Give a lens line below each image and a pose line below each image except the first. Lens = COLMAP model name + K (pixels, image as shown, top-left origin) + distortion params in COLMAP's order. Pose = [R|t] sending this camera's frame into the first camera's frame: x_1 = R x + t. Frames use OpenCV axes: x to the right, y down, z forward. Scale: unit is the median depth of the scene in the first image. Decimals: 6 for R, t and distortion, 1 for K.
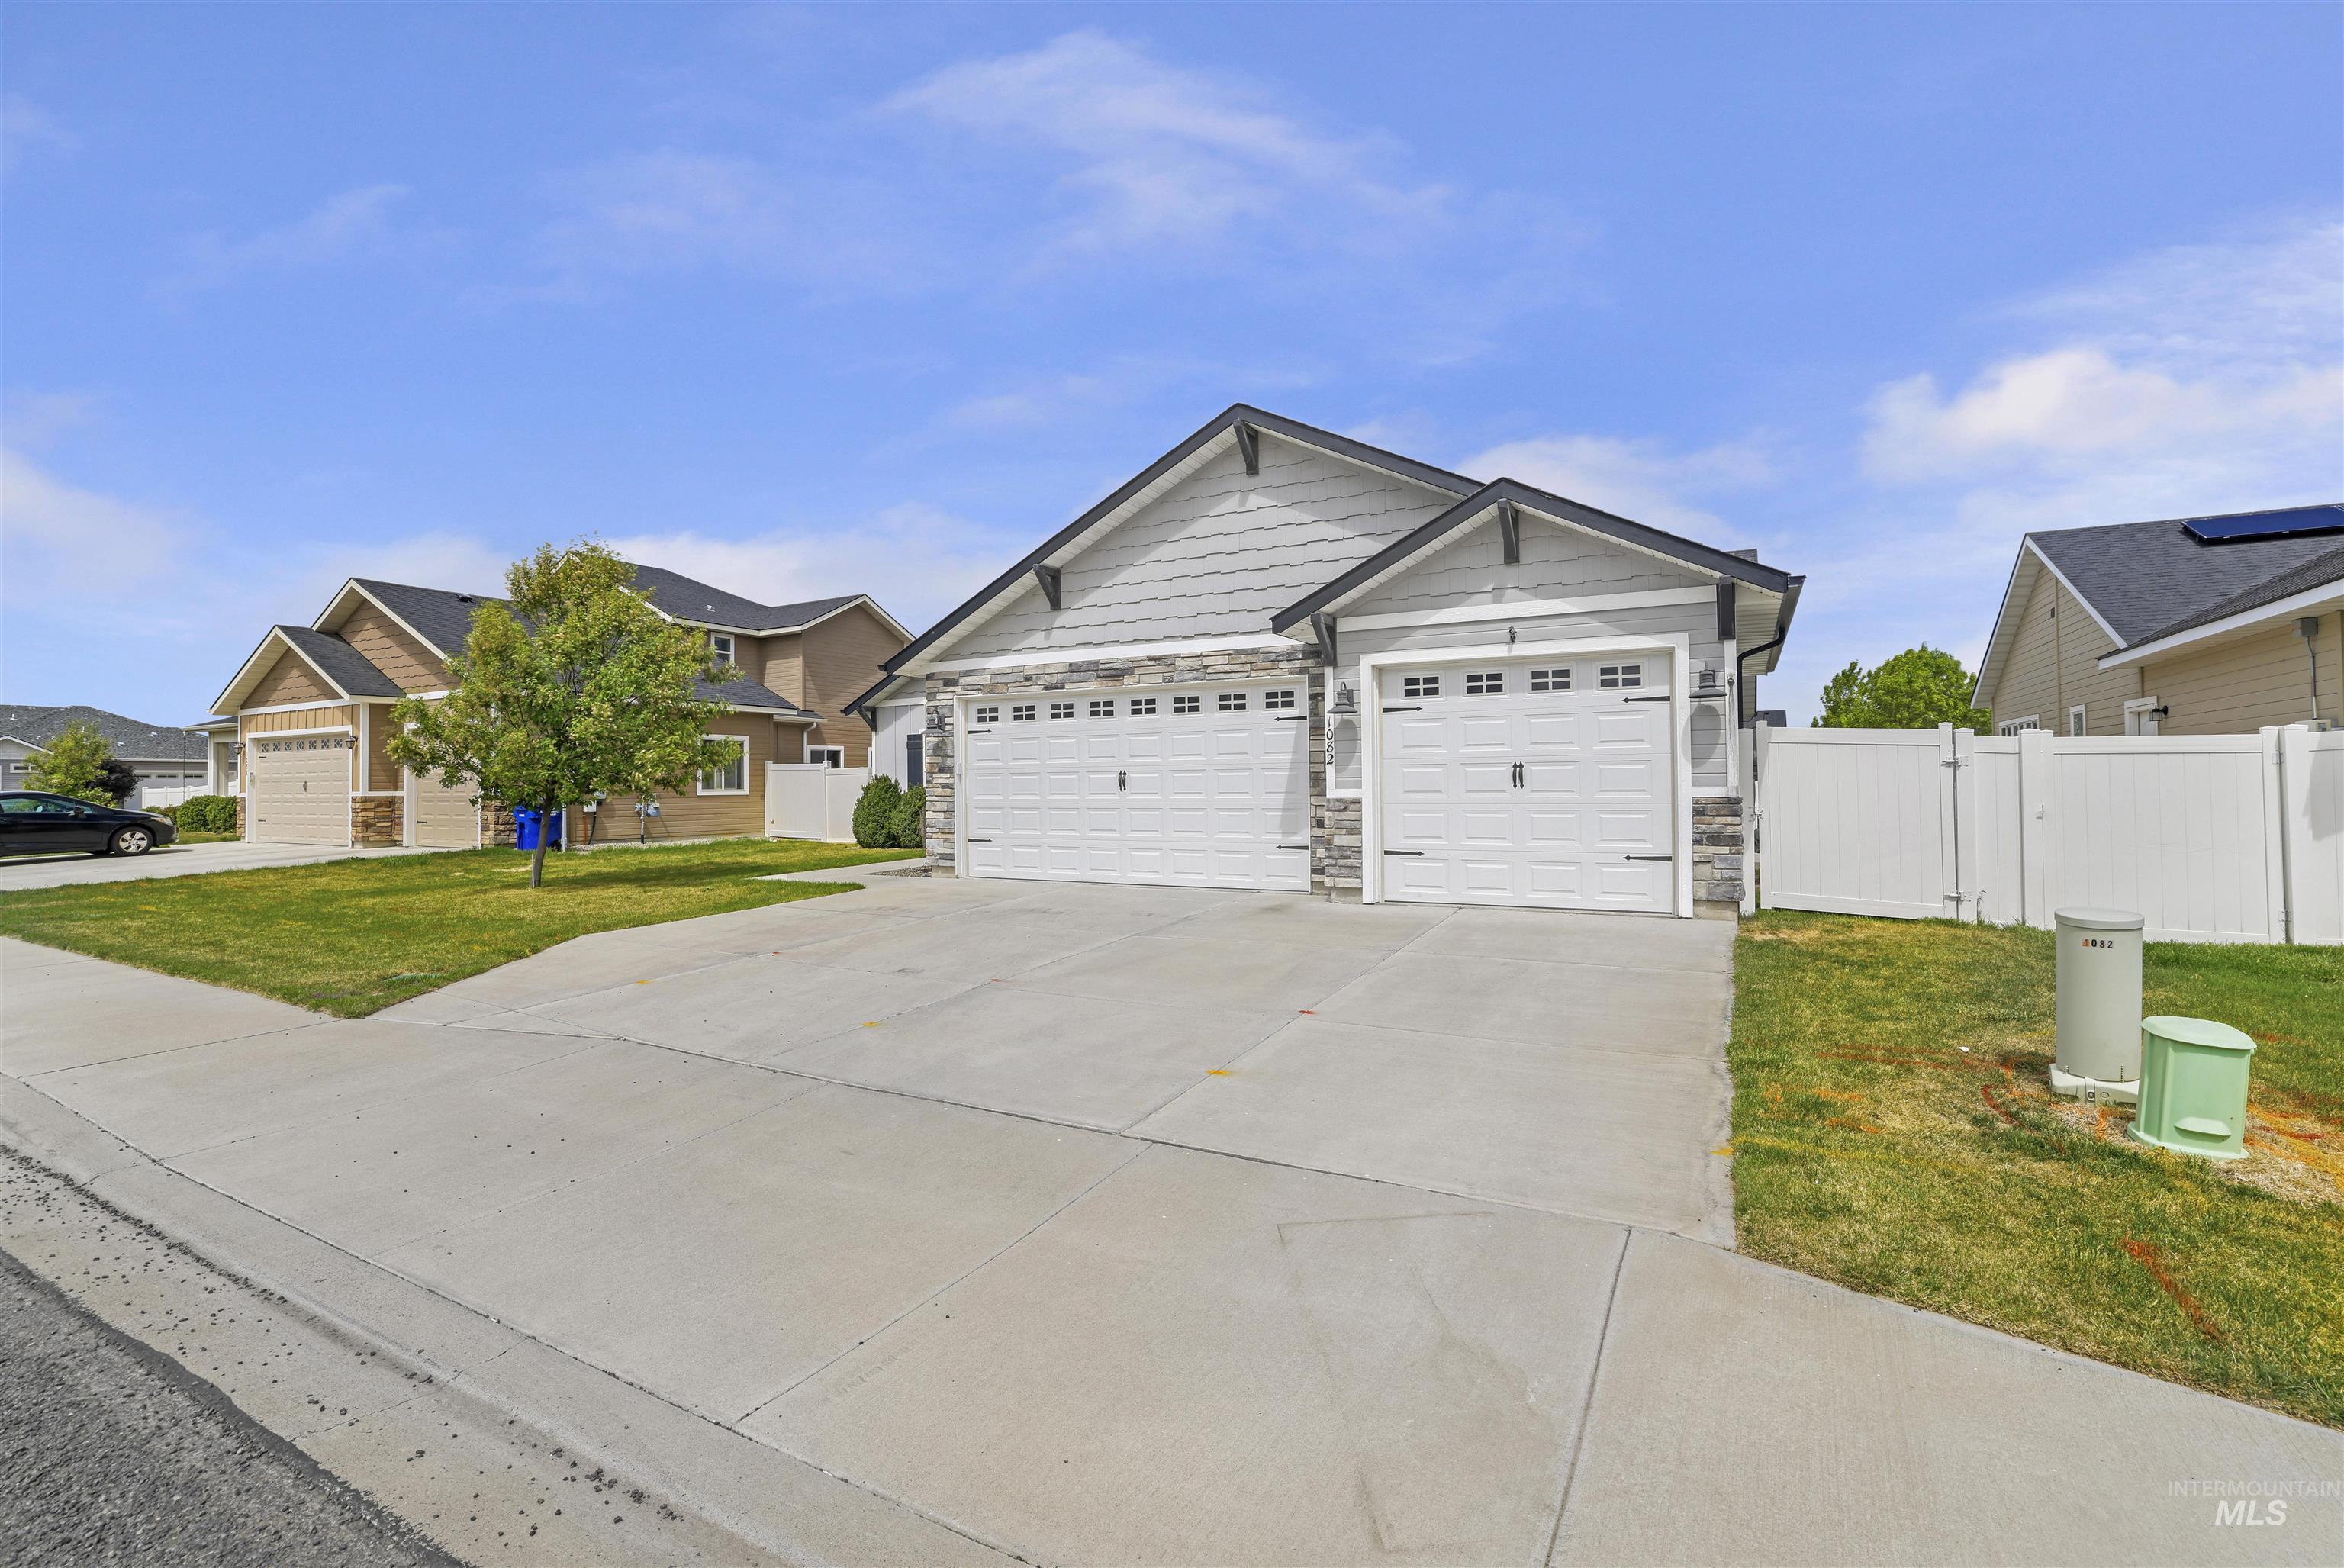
lens RADIAL K [[1046.9, 0, 1148.9], [0, 1046.9, 778.6], [0, 0, 1]] dist [-0.022714, 0.002318]
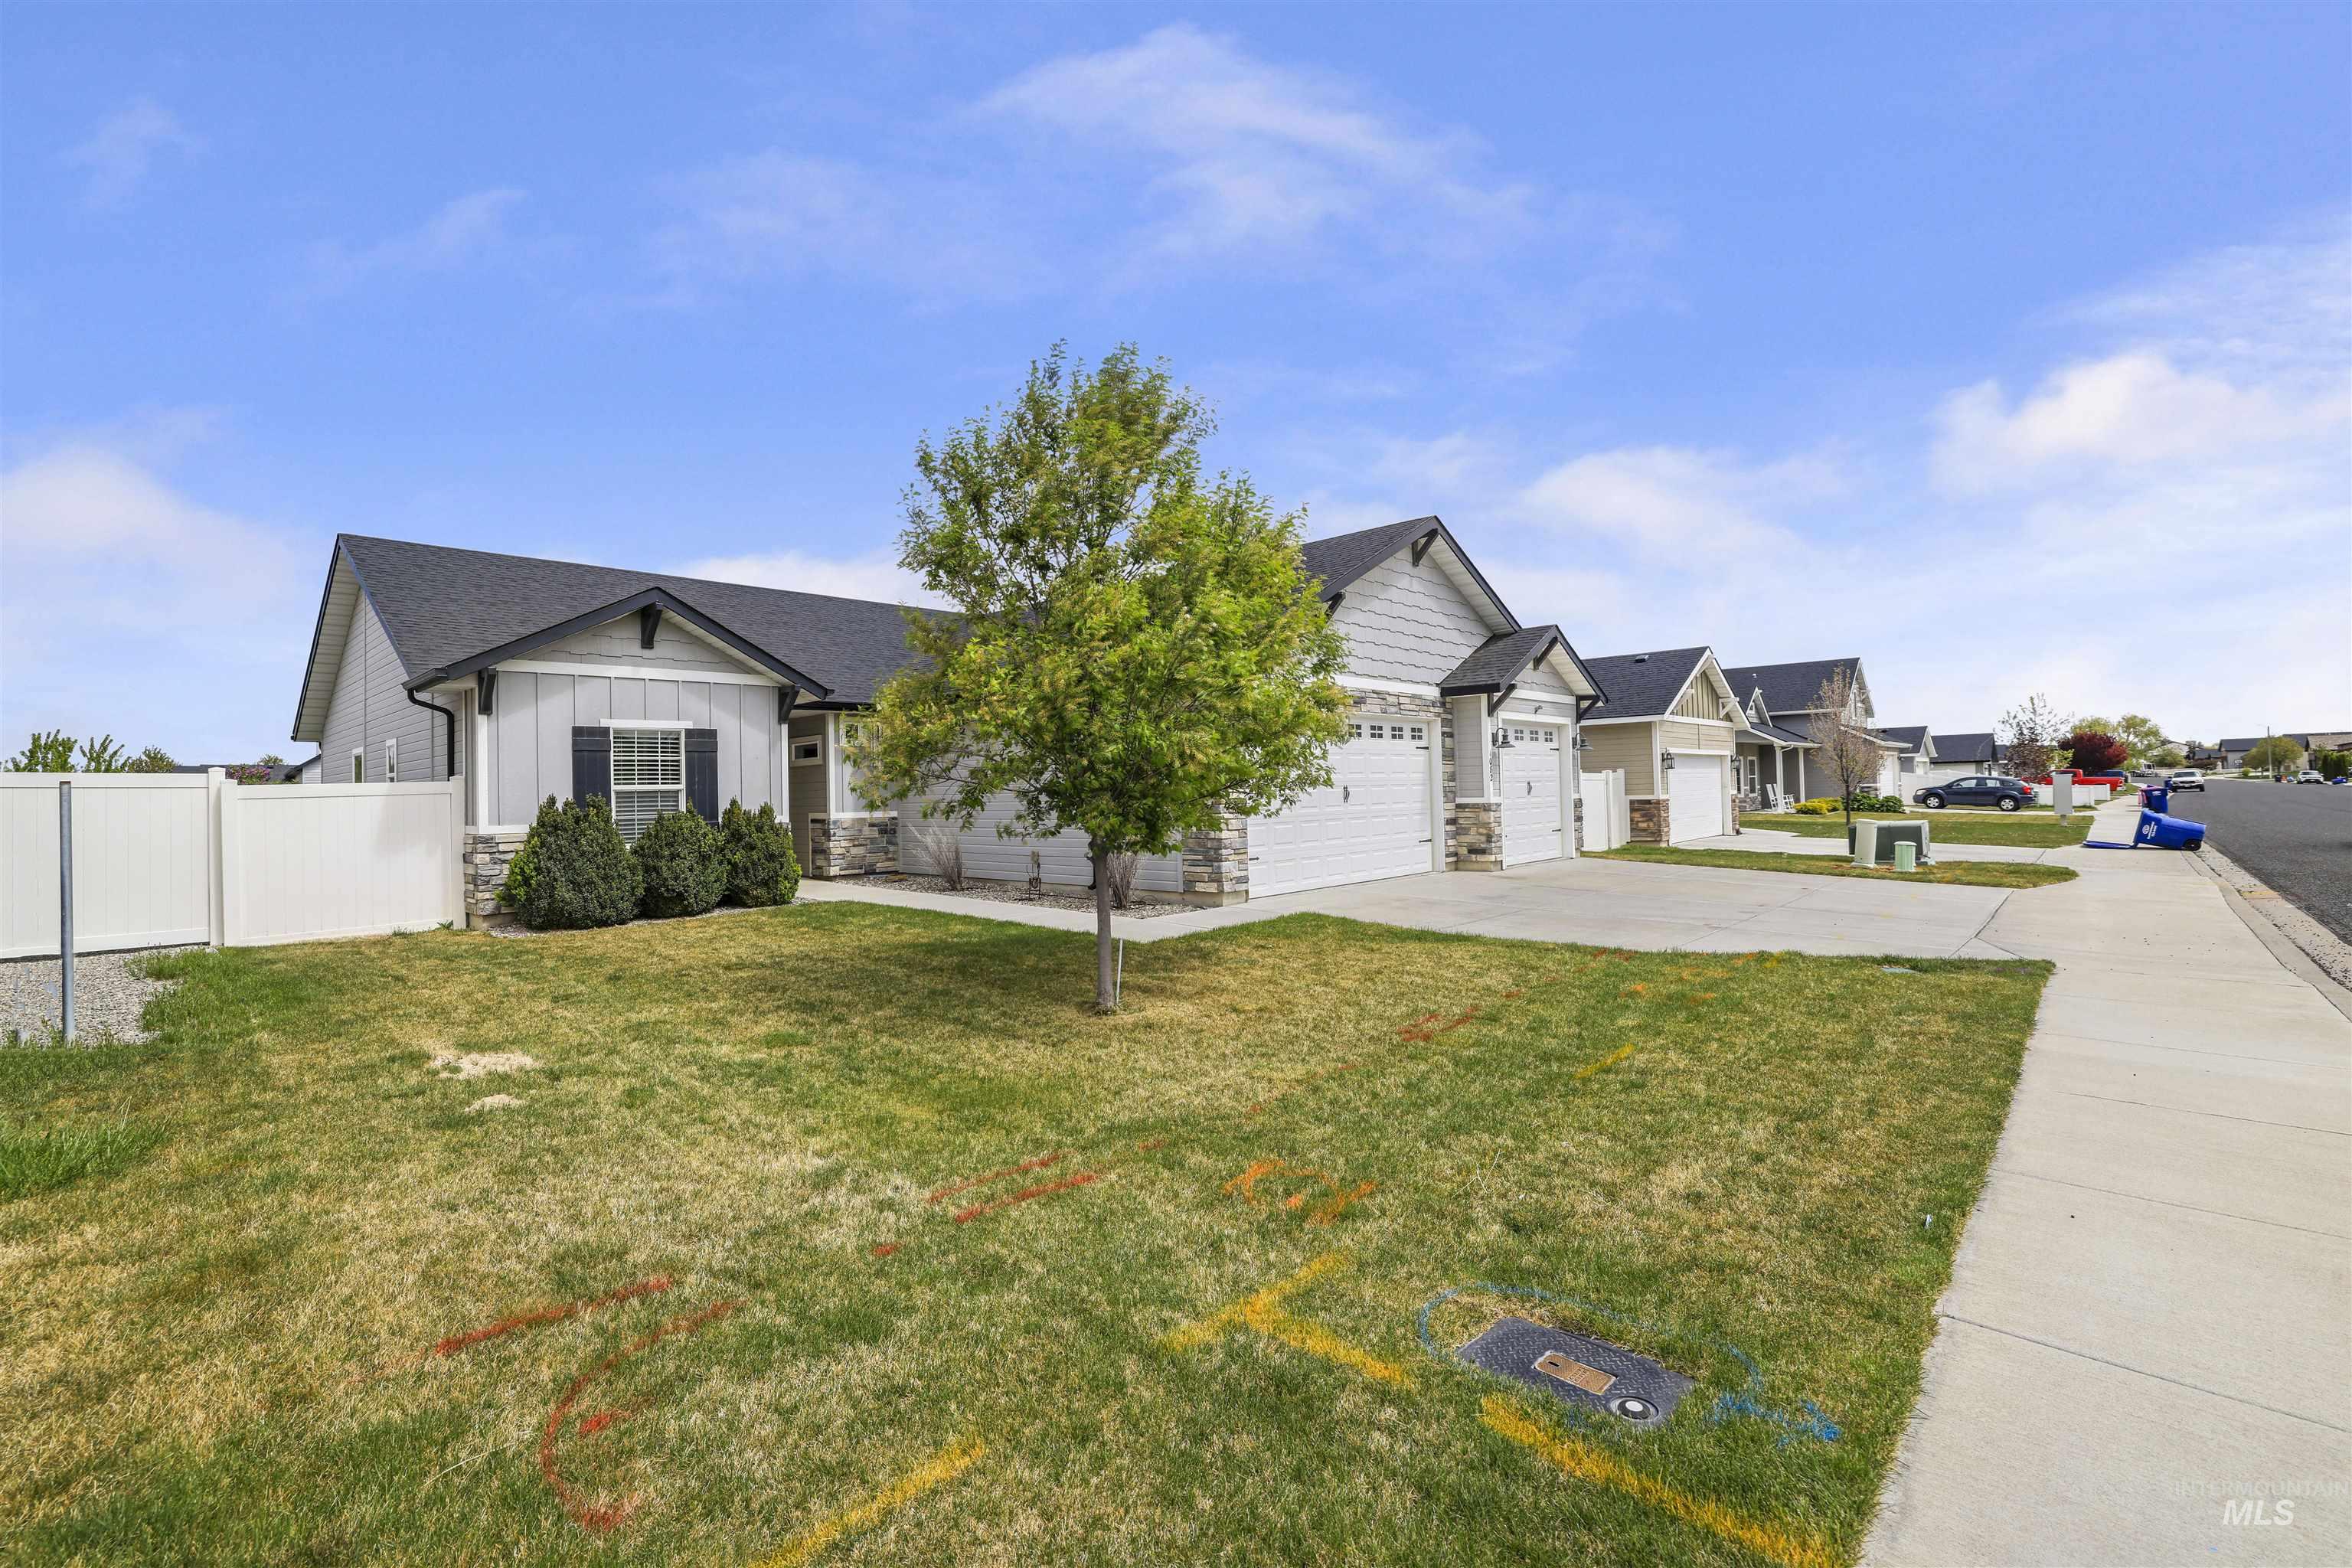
lens RADIAL K [[1050.5, 0, 1191.1], [0, 1050.5, 772.9], [0, 0, 1]] dist [-0.022714, 0.002318]
pose [[0.231006, 0.017941, 0.972787, -1.261040], [0.012695, 0.999689, -0.021452, 0.001576], [-0.972869, 0.017306, 0.230706, 0.959822]]
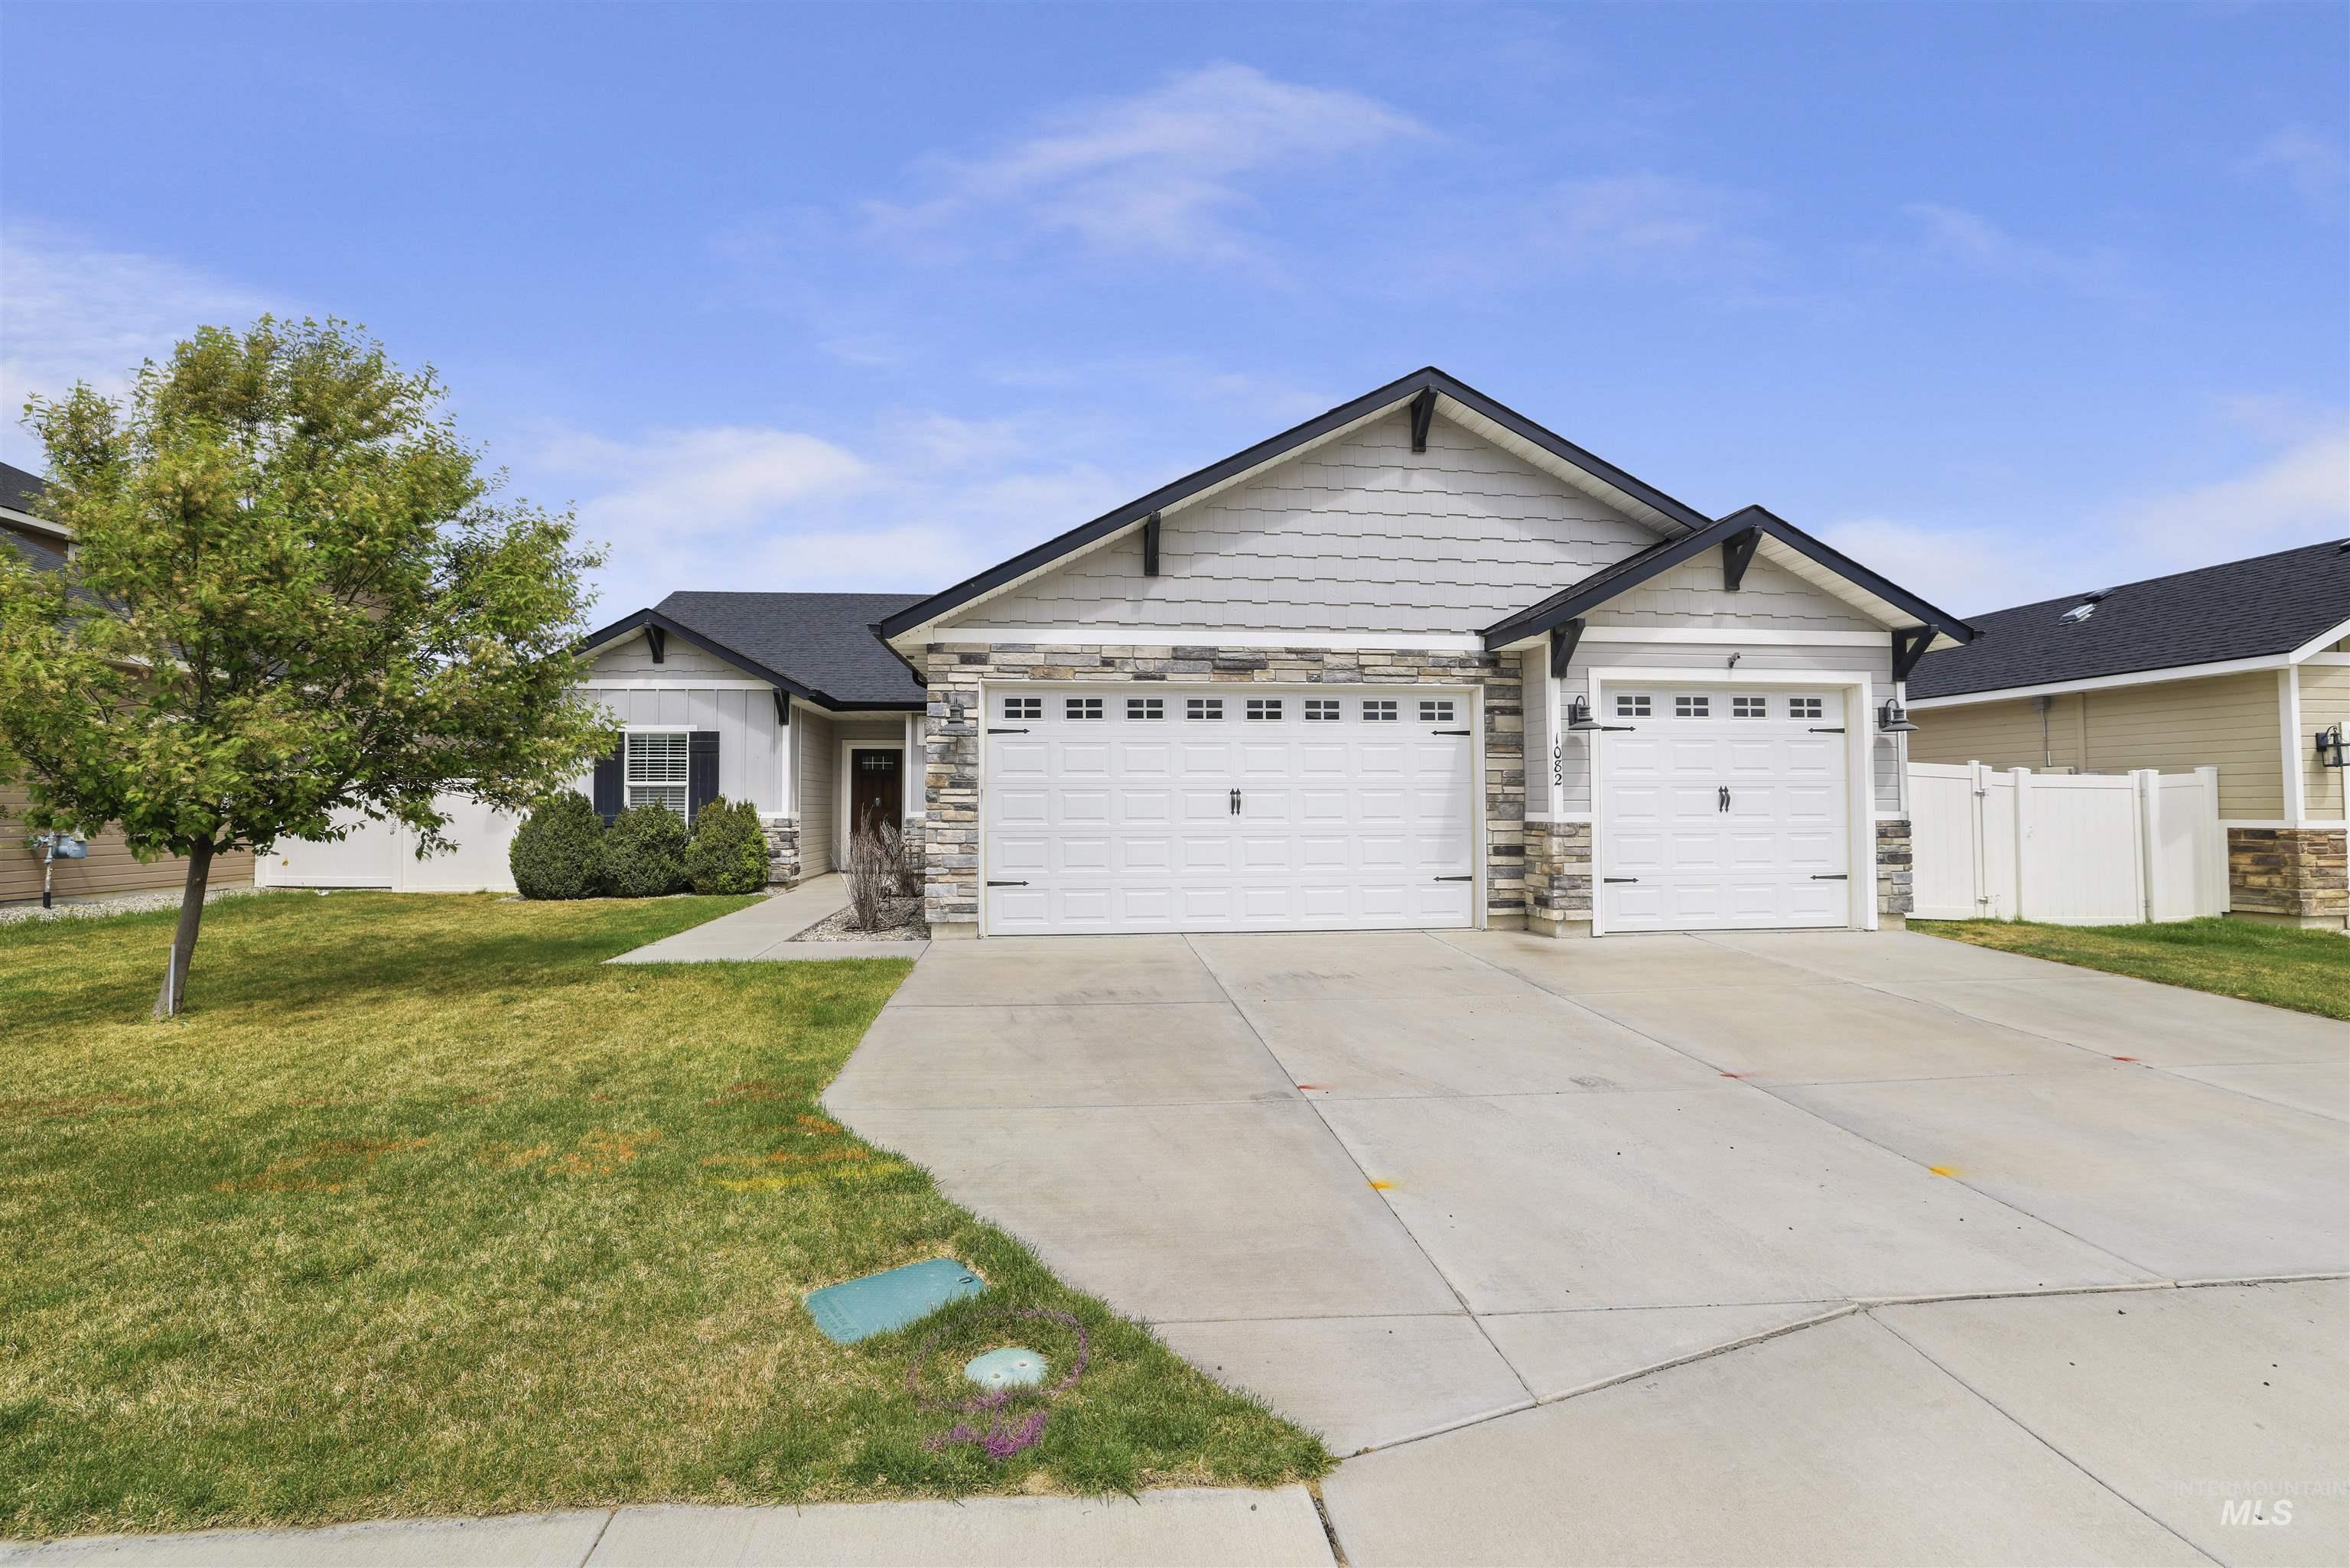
lens RADIAL K [[1049.5, 0, 1175.6], [0, 1049.5, 776.5], [0, 0, 1]] dist [-0.022714, 0.002318]
pose [[0.819653, 0.021696, 0.572450, -0.553277], [-0.008407, 0.999631, -0.025849, 0.004406], [-0.572799, 0.016375, 0.819532, 0.398768]]
